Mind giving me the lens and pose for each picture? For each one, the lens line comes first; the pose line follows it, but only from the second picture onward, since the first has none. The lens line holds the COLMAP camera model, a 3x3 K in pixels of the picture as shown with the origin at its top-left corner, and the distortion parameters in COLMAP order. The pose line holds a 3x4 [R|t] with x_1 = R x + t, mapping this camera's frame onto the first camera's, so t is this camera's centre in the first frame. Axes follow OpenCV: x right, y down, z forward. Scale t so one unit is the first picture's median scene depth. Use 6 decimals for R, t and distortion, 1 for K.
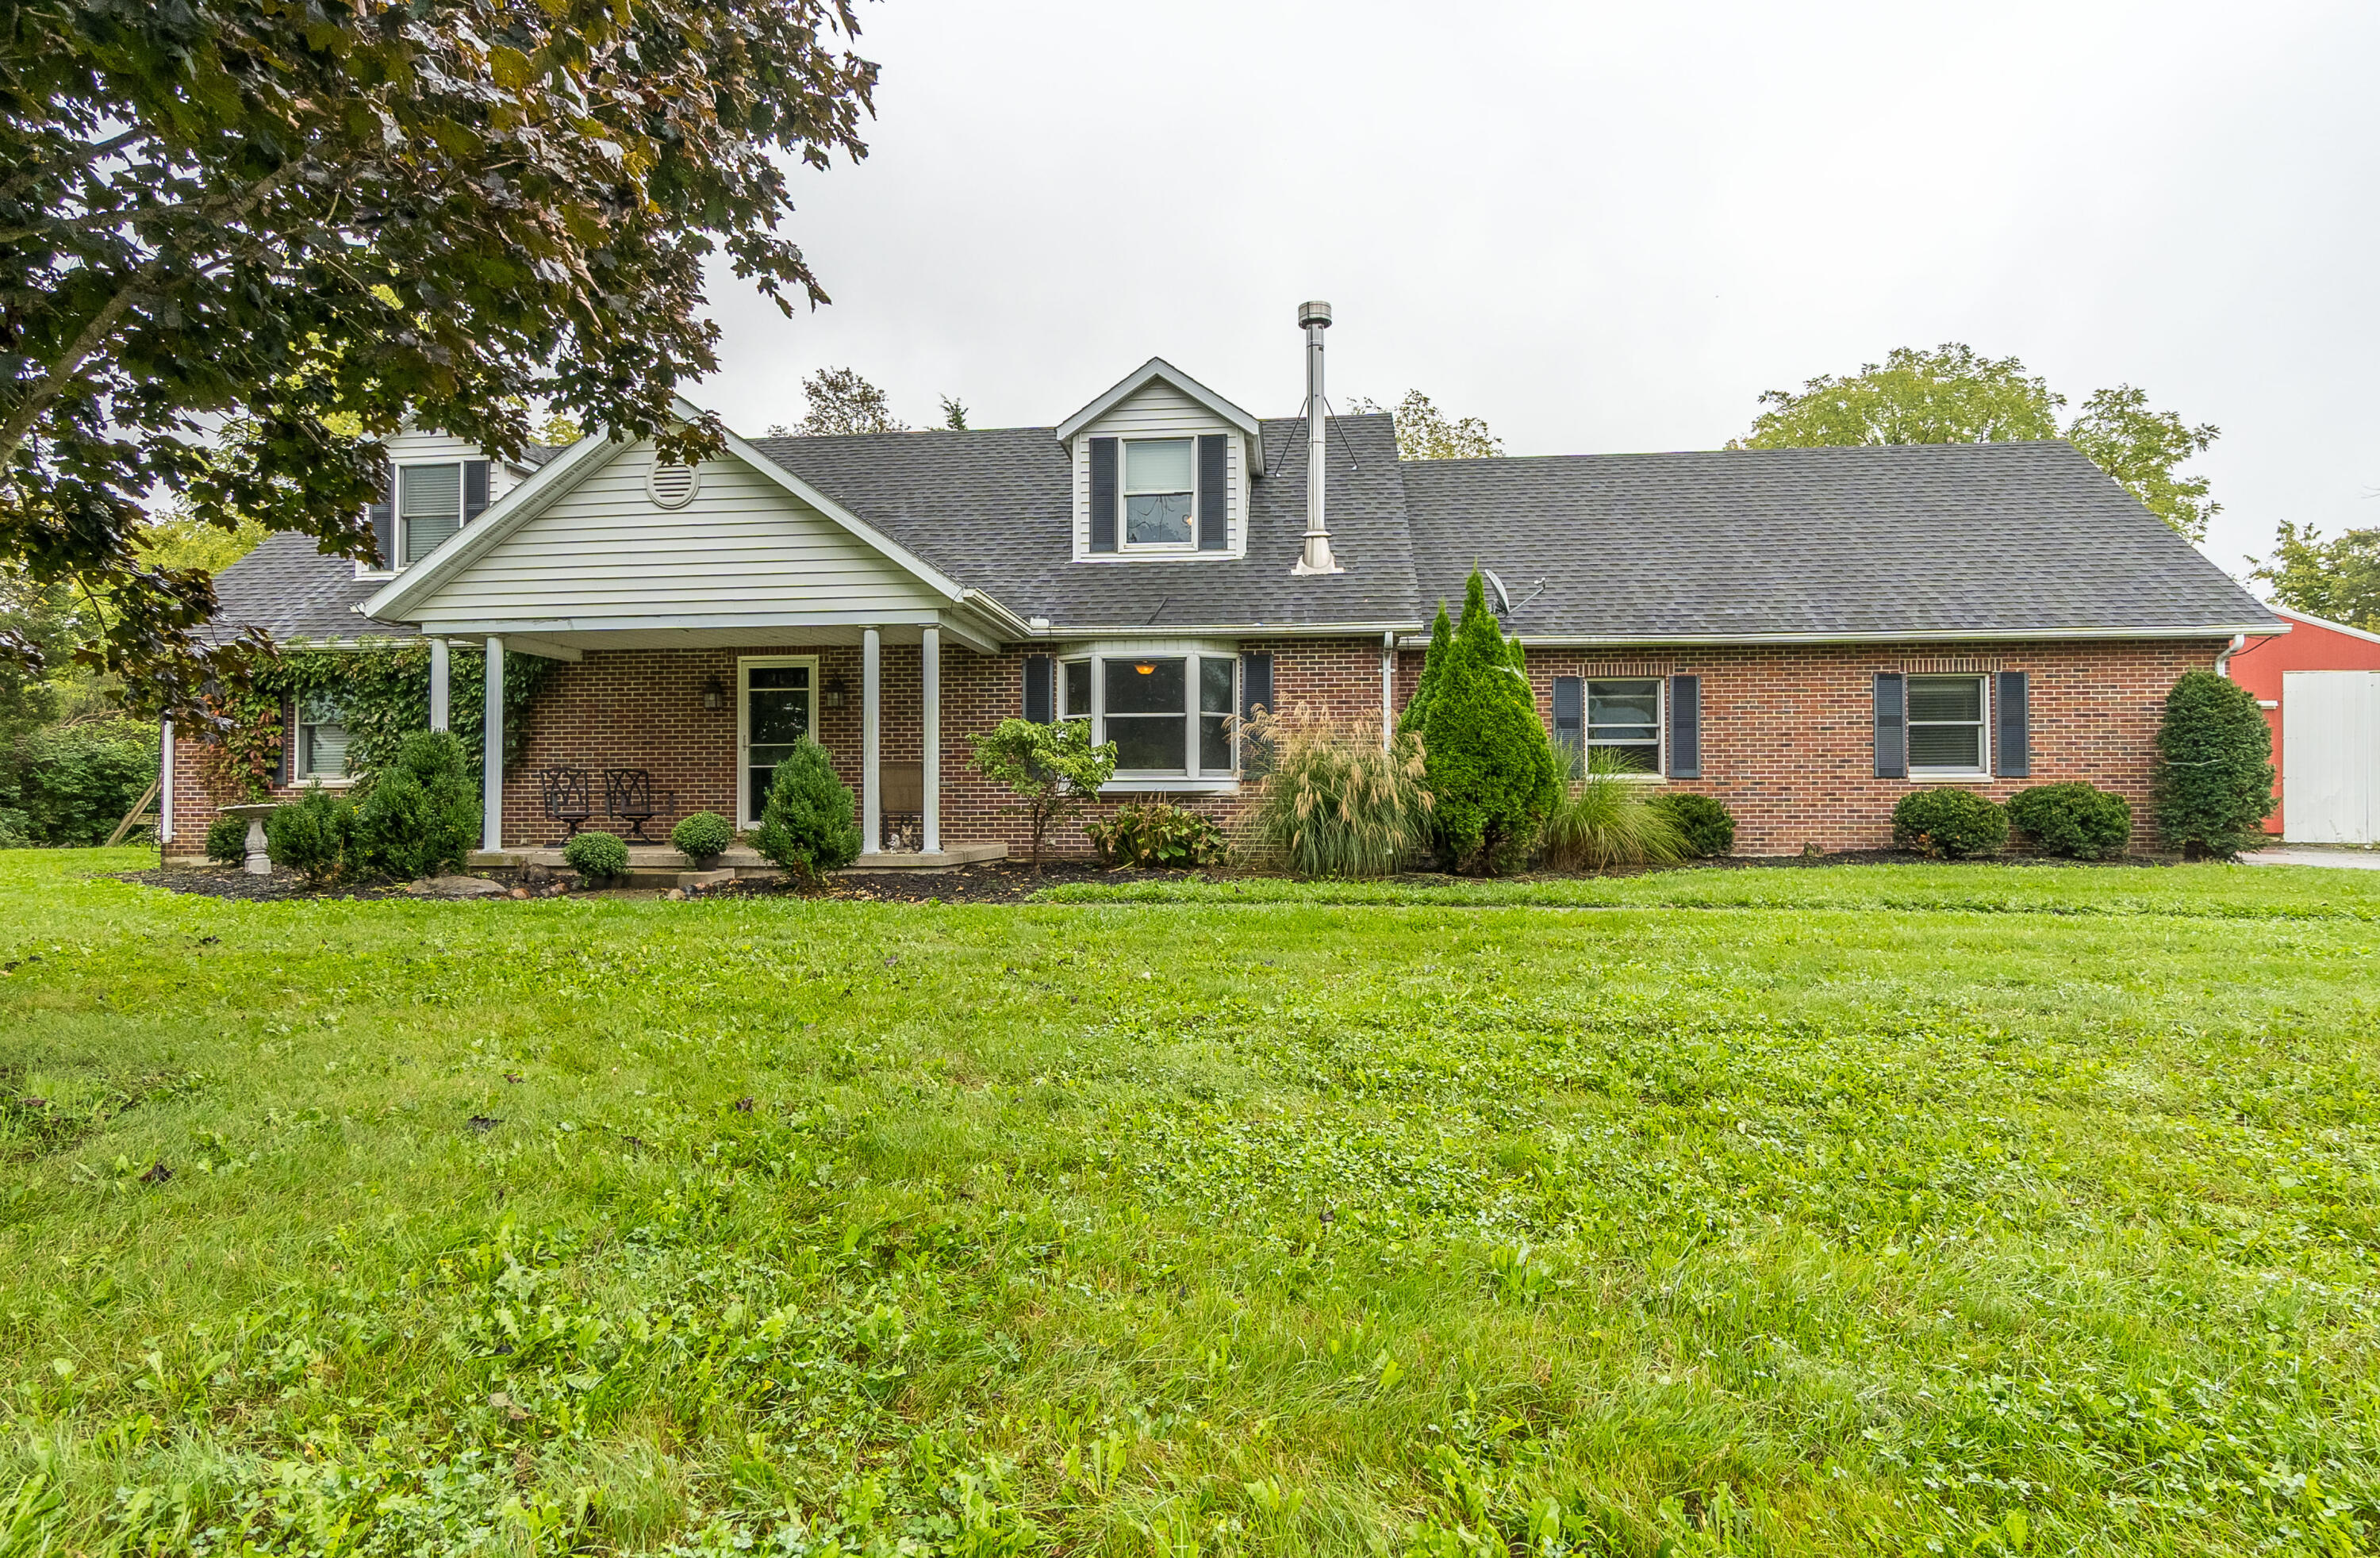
lens RADIAL K [[1224.0, 0, 1175.5], [0, 1224.0, 789.7], [0, 0, 1]] dist [-0.014782, 0.002285]
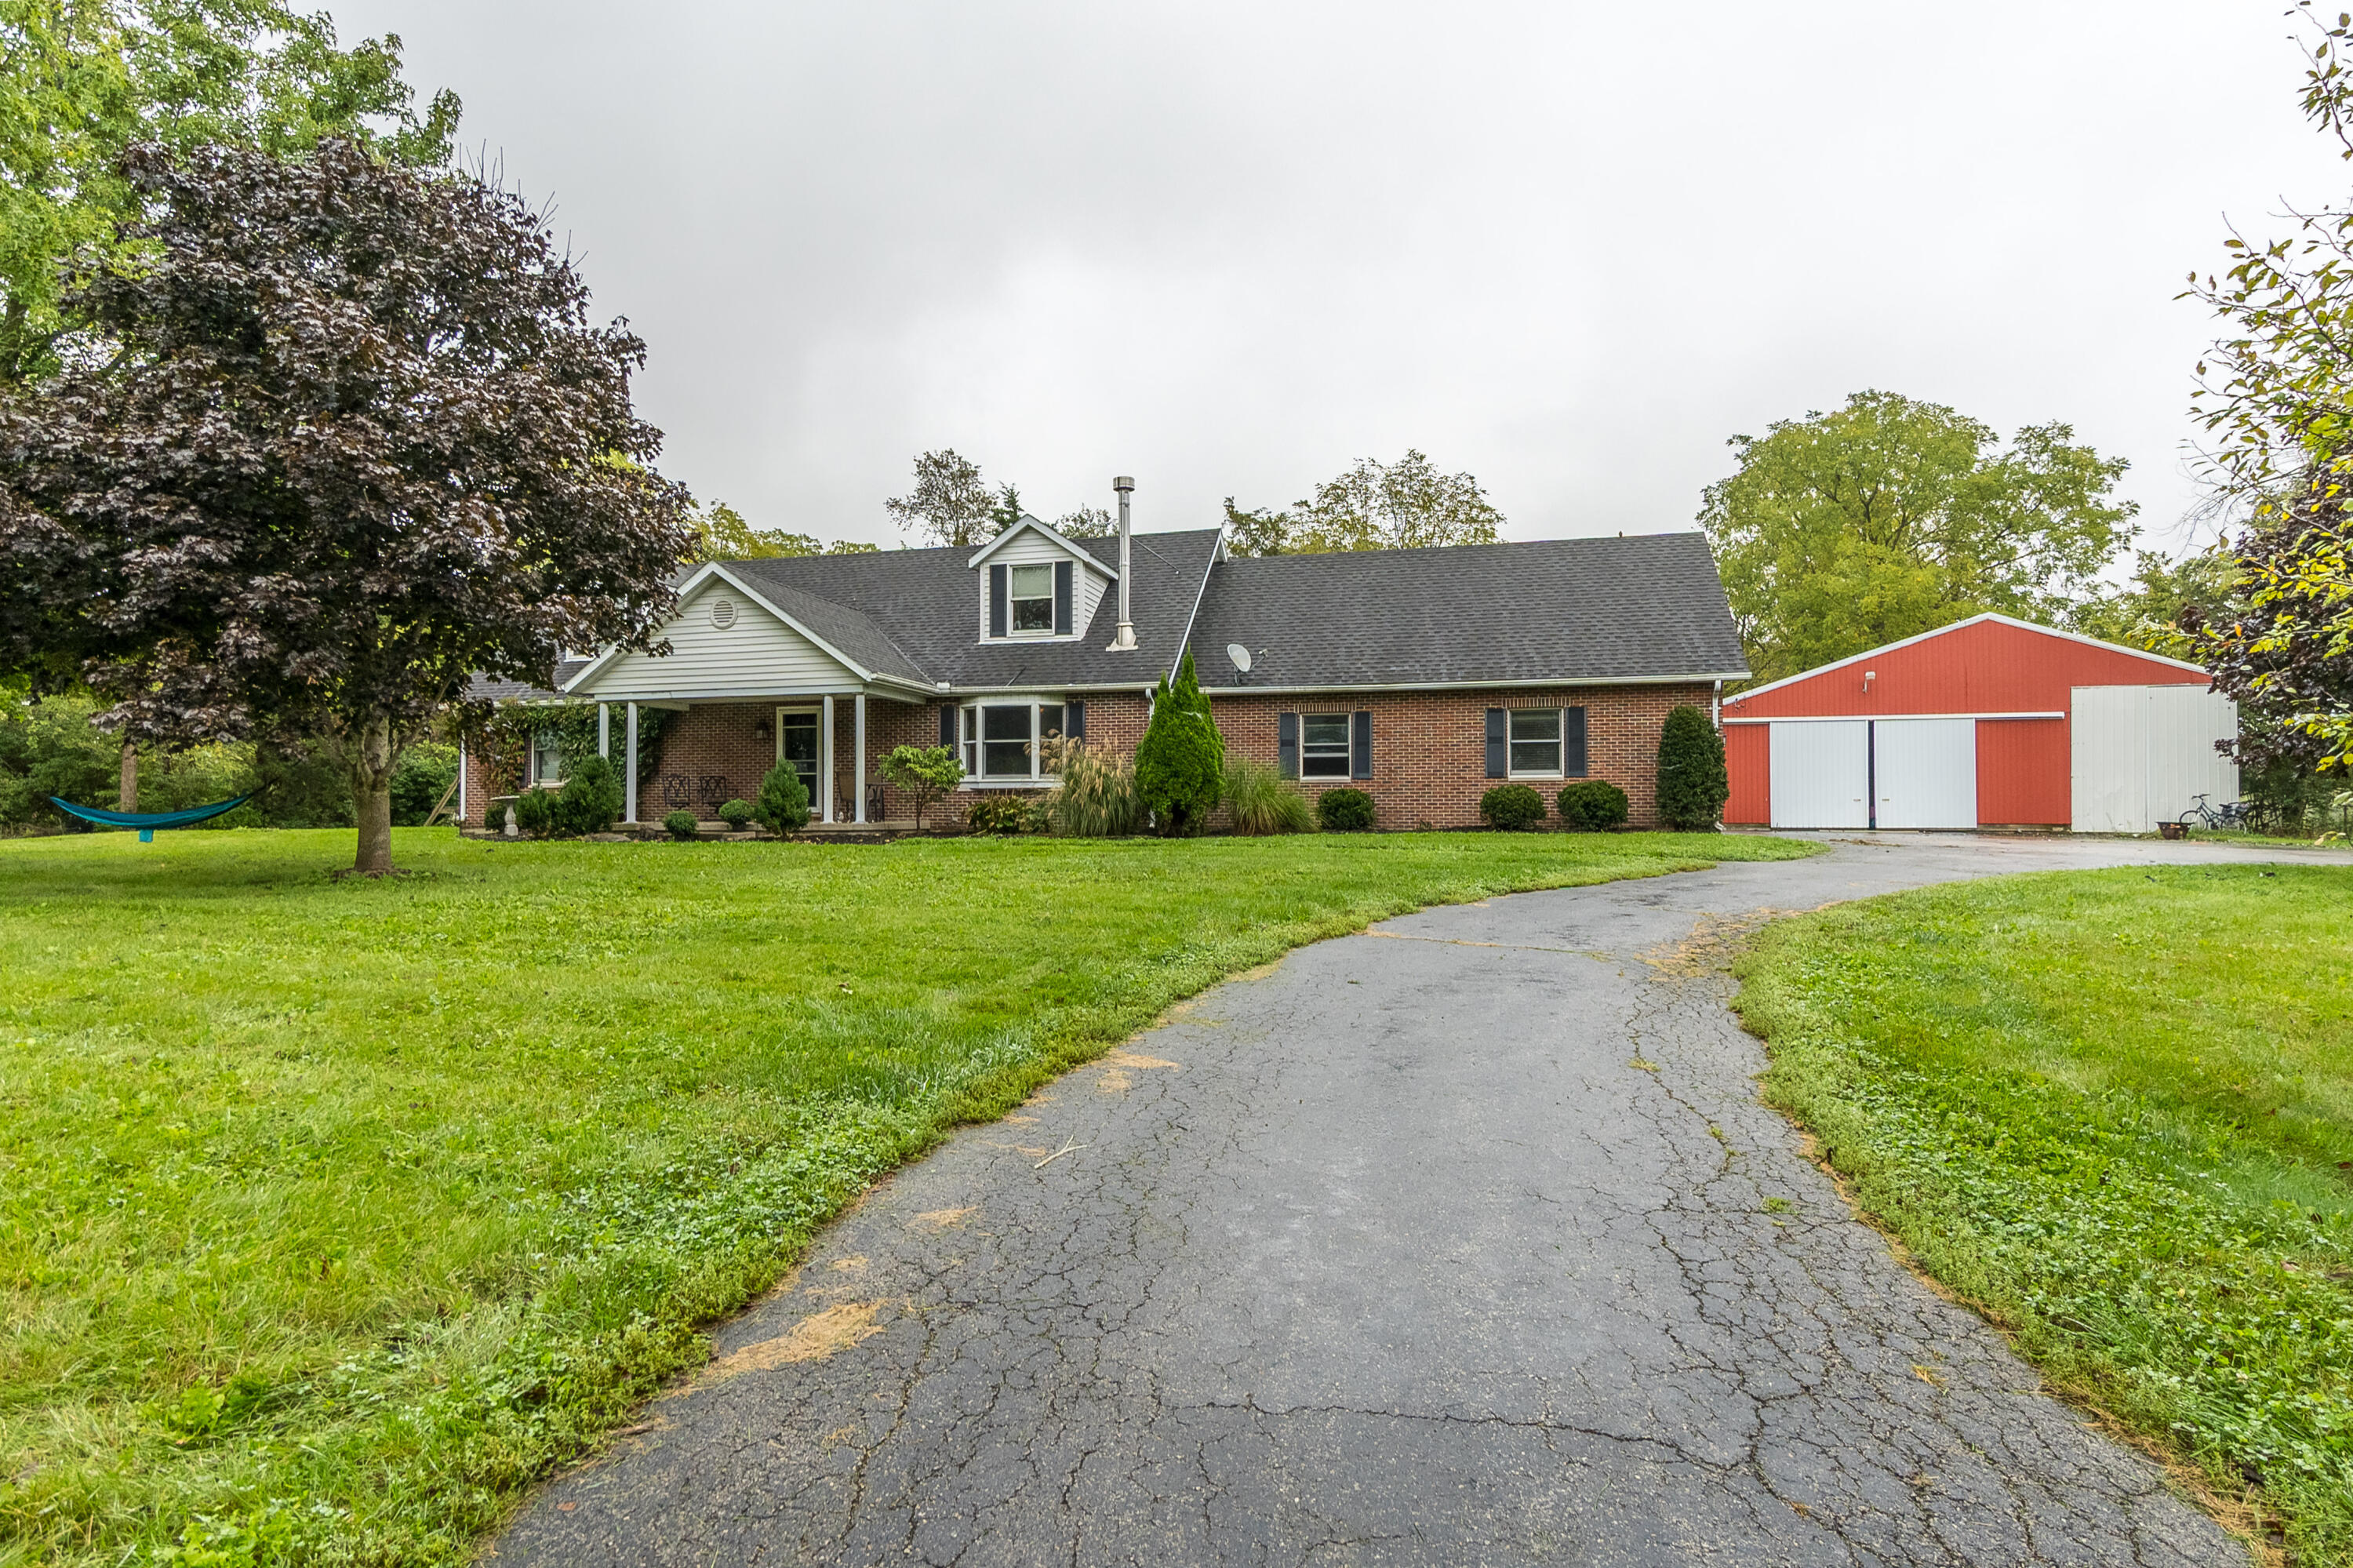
lens RADIAL K [[1208.8, 0, 1165.6], [0, 1208.8, 794.2], [0, 0, 1]] dist [-0.014816, -0.000106]
pose [[0.988558, -0.002357, -0.150822, 0.419087], [0.002208, 0.999997, -0.001158, 0.011609], [0.150824, 0.000812, 0.988560, -0.547280]]
